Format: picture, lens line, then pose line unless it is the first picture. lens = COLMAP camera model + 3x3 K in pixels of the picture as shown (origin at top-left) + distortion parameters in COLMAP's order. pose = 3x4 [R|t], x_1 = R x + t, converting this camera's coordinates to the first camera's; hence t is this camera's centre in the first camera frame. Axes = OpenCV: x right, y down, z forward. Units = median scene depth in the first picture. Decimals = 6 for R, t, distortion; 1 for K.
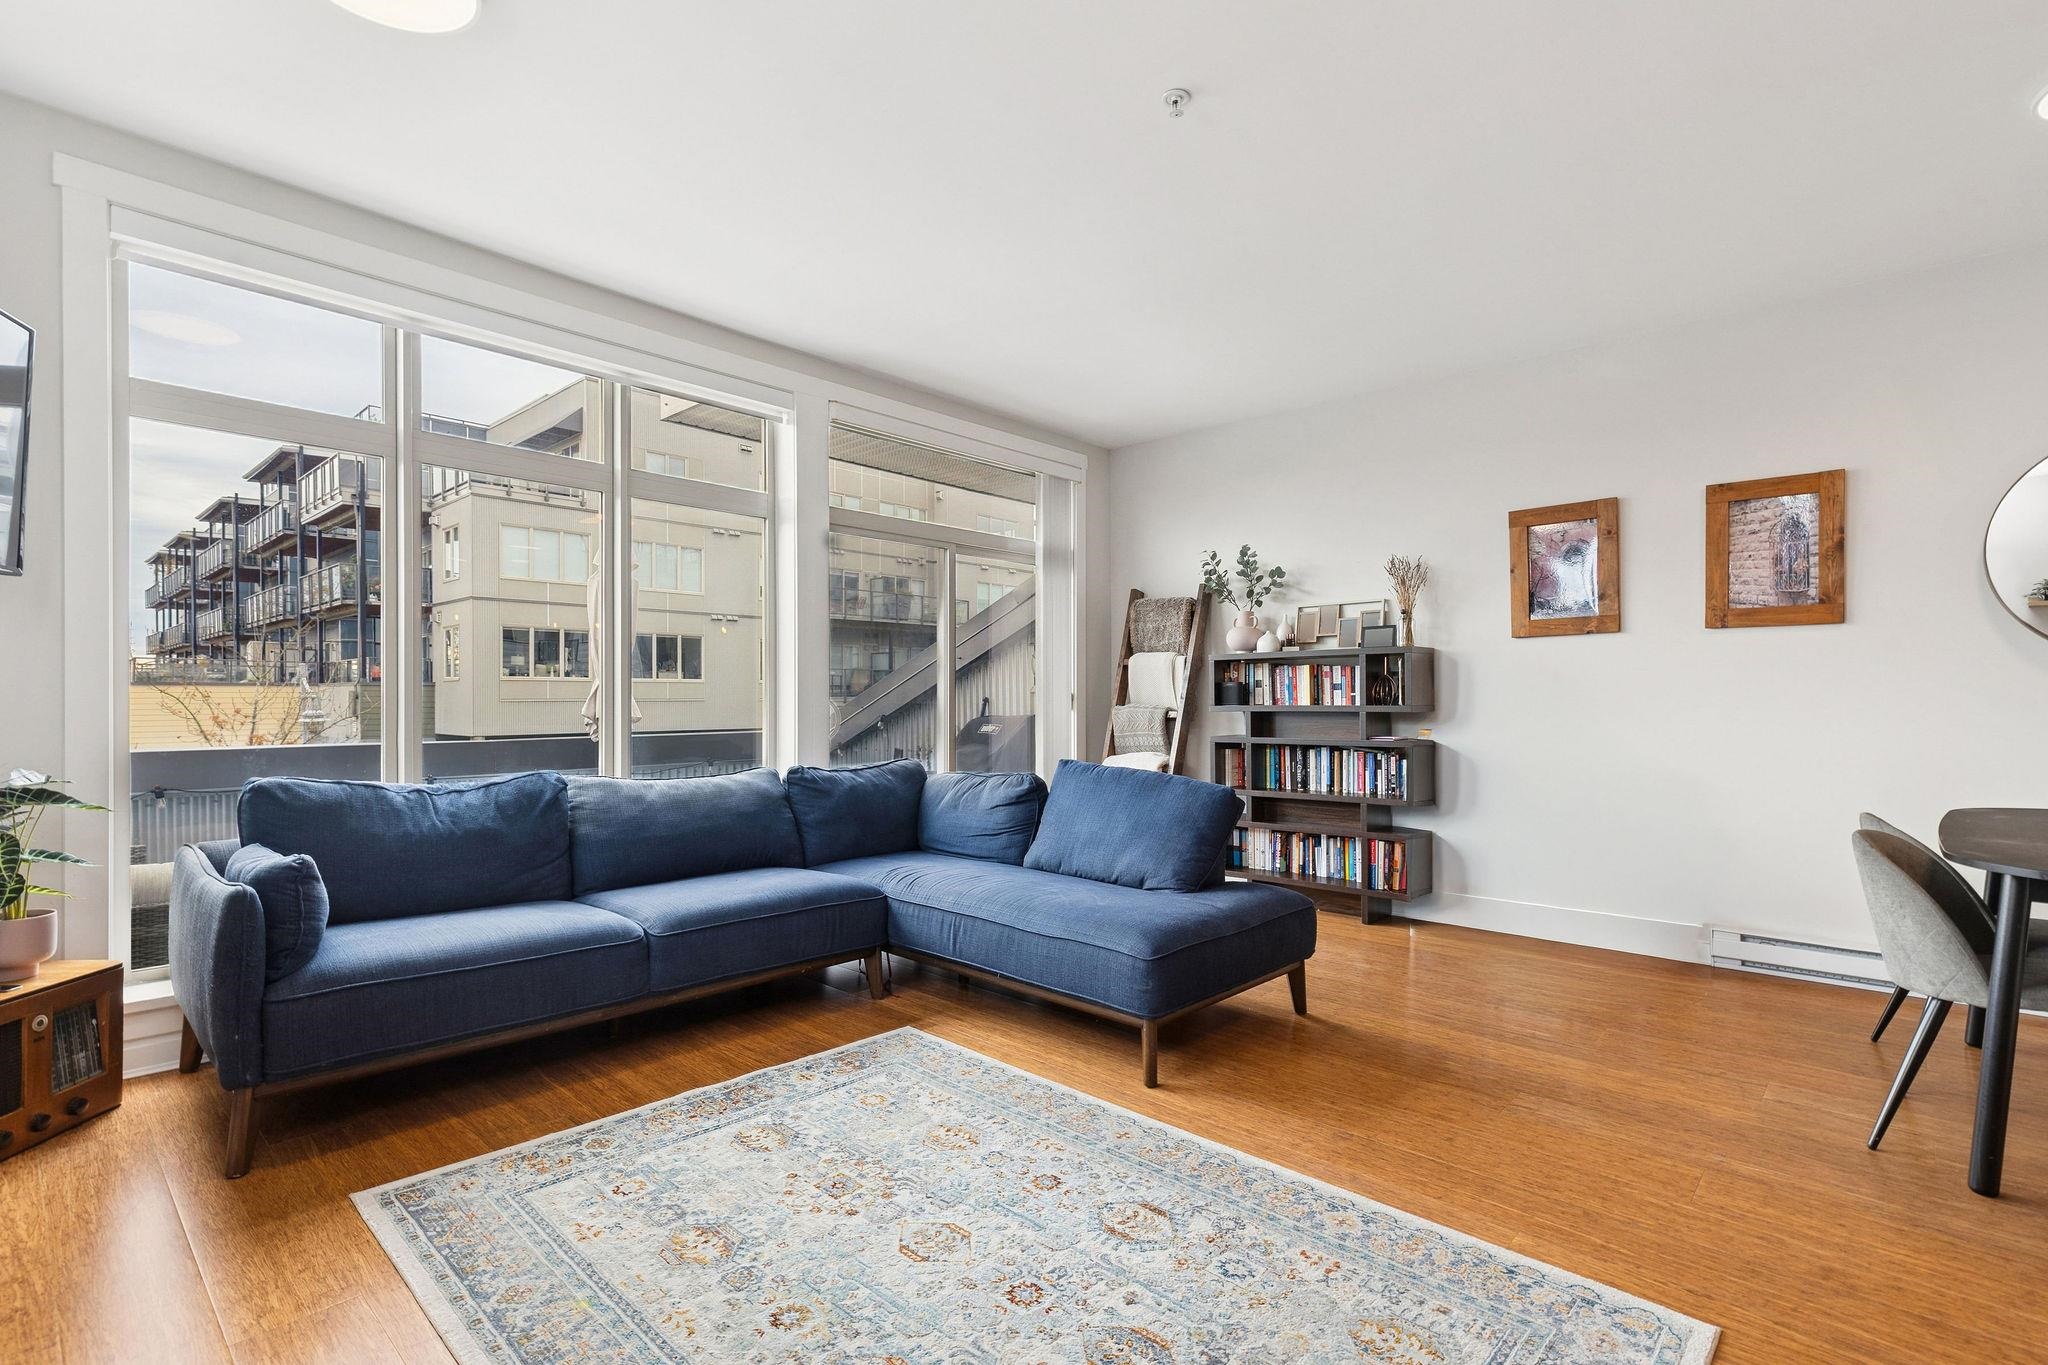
lens RADIAL K [[959.4, 0, 1033.5], [0, 959.4, 703.2], [0, 0, 1]] dist [0.015381, -0.005252]
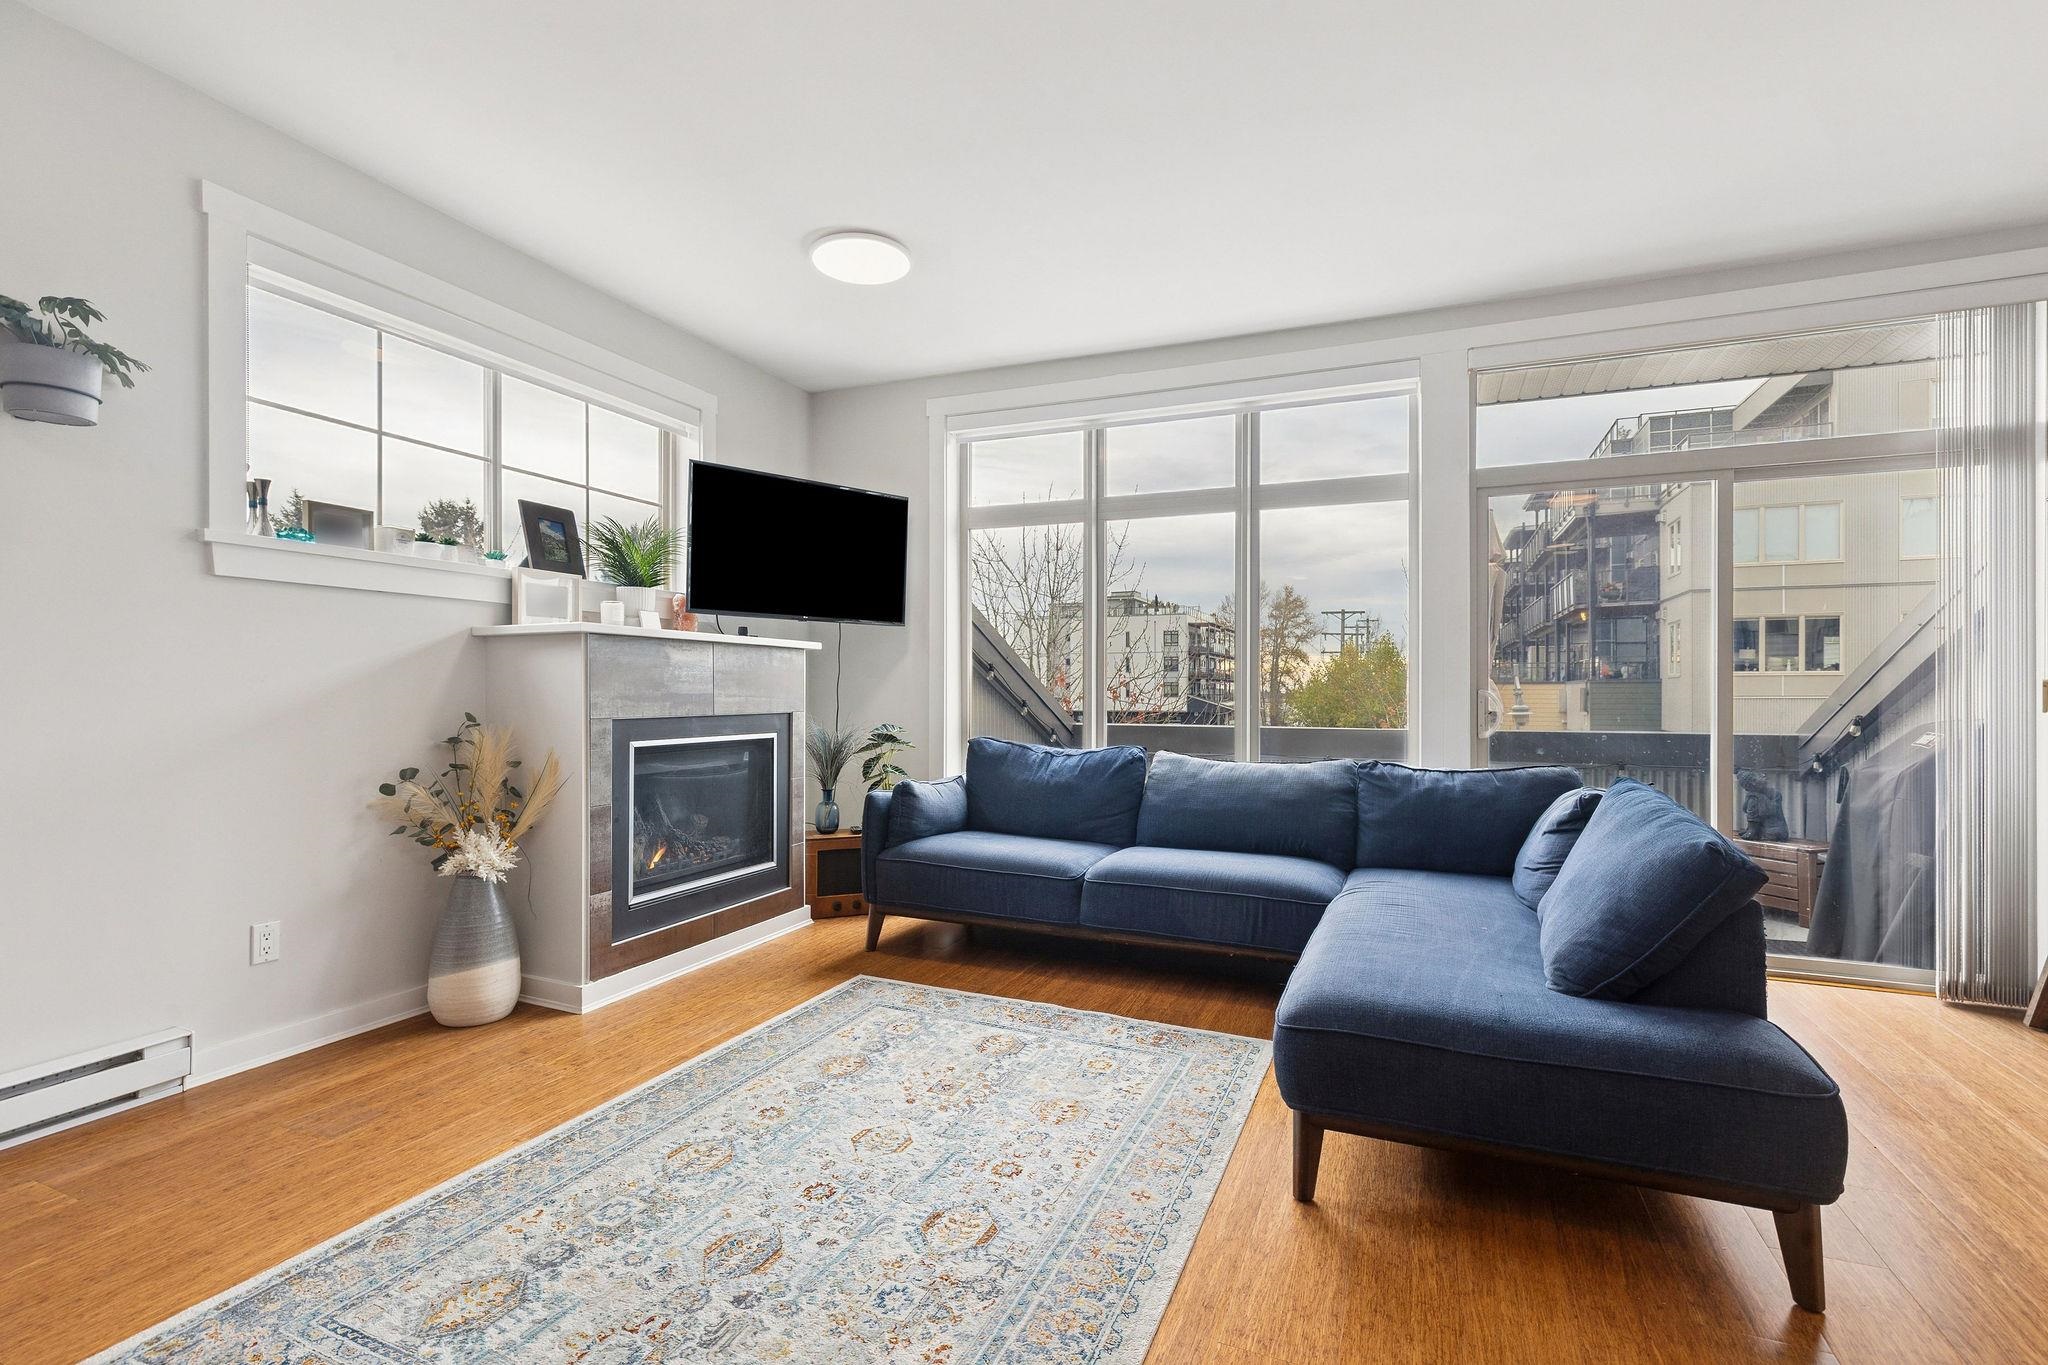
lens RADIAL K [[931.2, 0, 1029.4], [0, 931.2, 694.8], [0, 0, 1]] dist [0.008244, -0.000354]
pose [[0.339193, 0.002247, -0.940714, 0.524920], [-0.007262, 0.999974, -0.000230, 0.003740], [0.940689, 0.006910, 0.339201, 0.391087]]
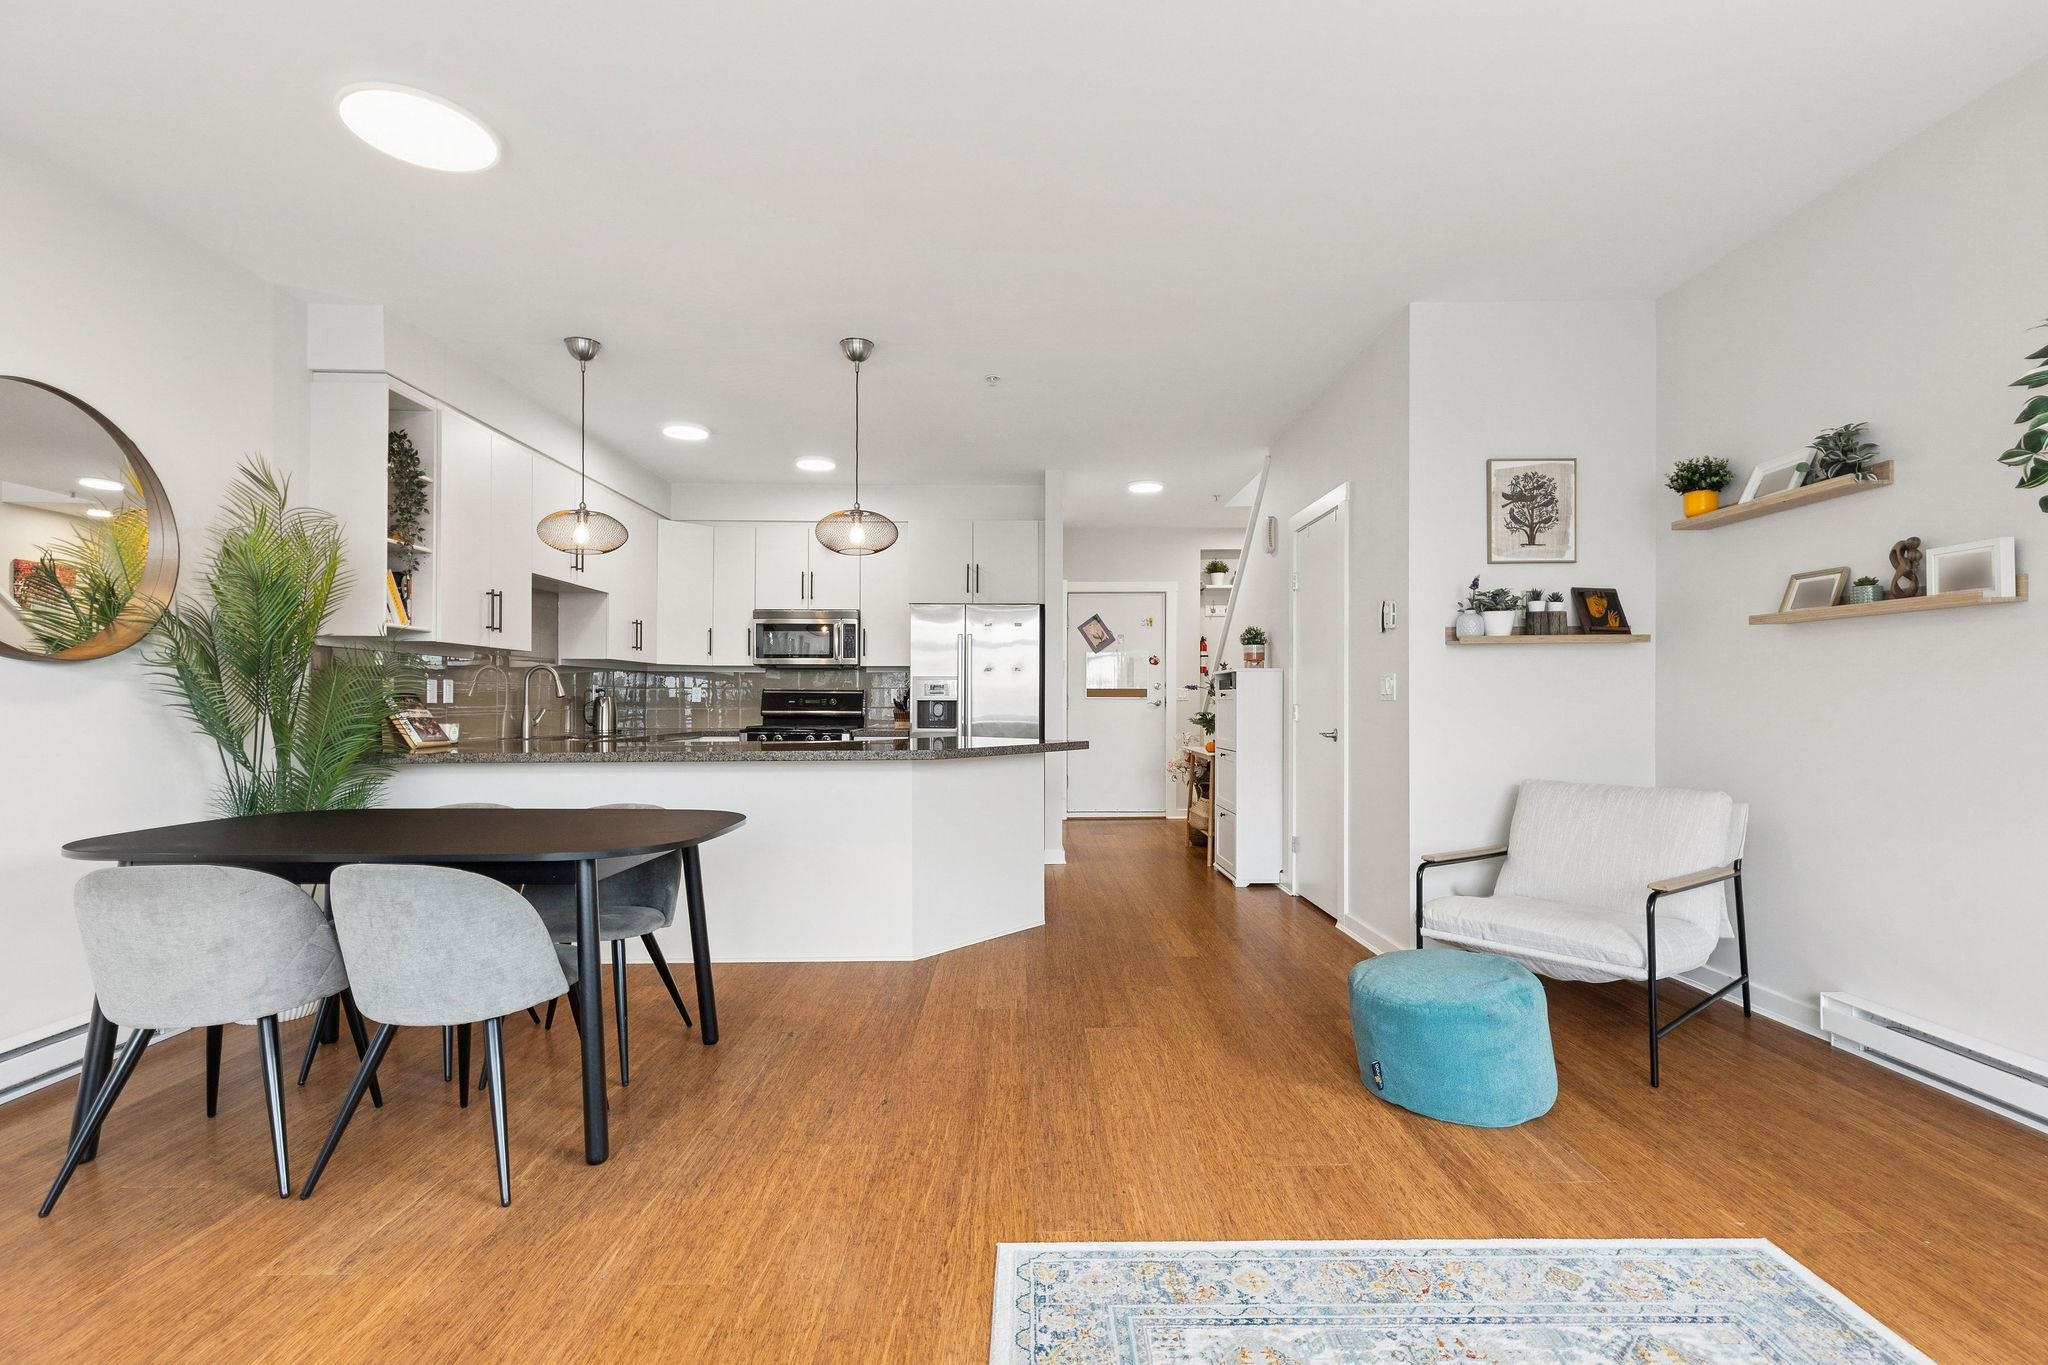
lens RADIAL K [[930.8, 0, 1031.8], [0, 930.8, 698.5], [0, 0, 1]] dist [0.000358, -0.000411]
pose [[-0.684316, 0.005831, 0.729163, -0.058686], [0.007640, 0.999970, -0.000826, -0.001553], [-0.729146, 0.005005, -0.684340, 0.759262]]
